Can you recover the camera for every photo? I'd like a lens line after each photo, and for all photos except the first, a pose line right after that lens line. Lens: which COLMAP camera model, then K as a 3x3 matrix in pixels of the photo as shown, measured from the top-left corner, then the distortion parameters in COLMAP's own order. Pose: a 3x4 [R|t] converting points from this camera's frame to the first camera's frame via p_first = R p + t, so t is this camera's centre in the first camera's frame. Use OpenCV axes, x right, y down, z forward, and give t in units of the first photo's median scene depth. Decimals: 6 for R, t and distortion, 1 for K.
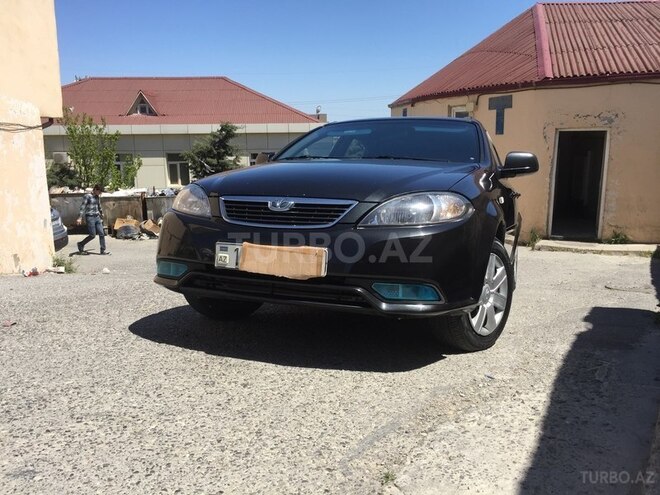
lens RADIAL K [[545.3, 0, 330.0], [0, 545.3, 247.5], [0, 0, 1]] dist [0.050552, -0.106266]
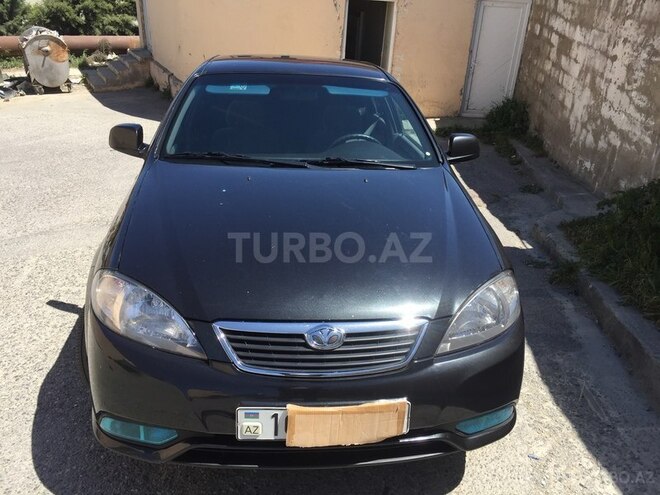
lens RADIAL K [[545.3, 0, 330.0], [0, 545.3, 247.5], [0, 0, 1]] dist [0.050552, -0.106266]
pose [[0.889371, -0.153962, 0.430483, -0.270583], [0.017861, 0.952573, 0.303787, -0.293625], [-0.456838, -0.262490, 0.849940, 0.319320]]
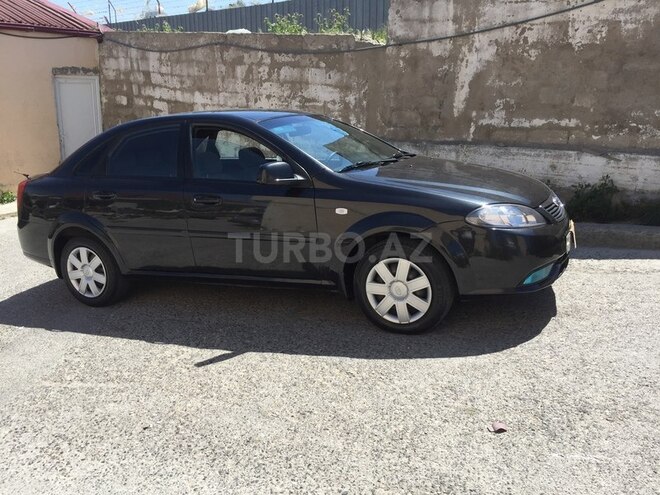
lens RADIAL K [[544.4, 0, 330.4], [0, 544.4, 233.3], [0, 0, 1]] dist [0.079839, -0.157905]
pose [[0.081195, -0.236610, 0.968206, -1.195460], [0.132884, 0.965311, 0.224759, -0.296011], [-0.987800, 0.110410, 0.109820, 1.085472]]
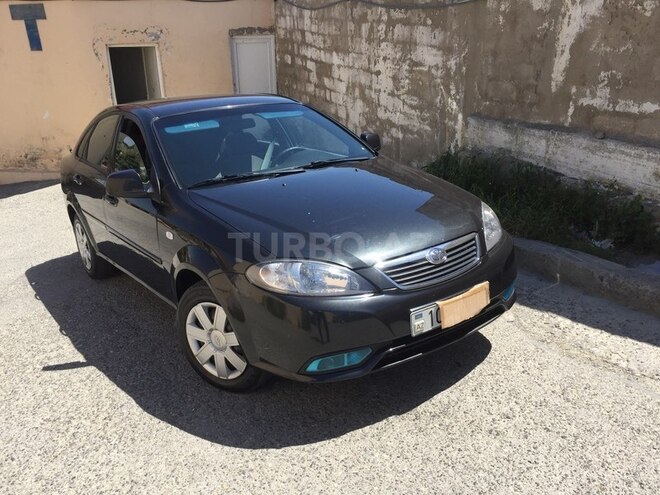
lens RADIAL K [[545.3, 0, 330.0], [0, 545.3, 247.5], [0, 0, 1]] dist [0.050552, -0.106266]
pose [[0.542886, -0.316967, 0.777693, -0.747168], [0.147881, 0.947649, 0.283005, -0.310114], [-0.826683, -0.038633, 0.561339, 0.426083]]
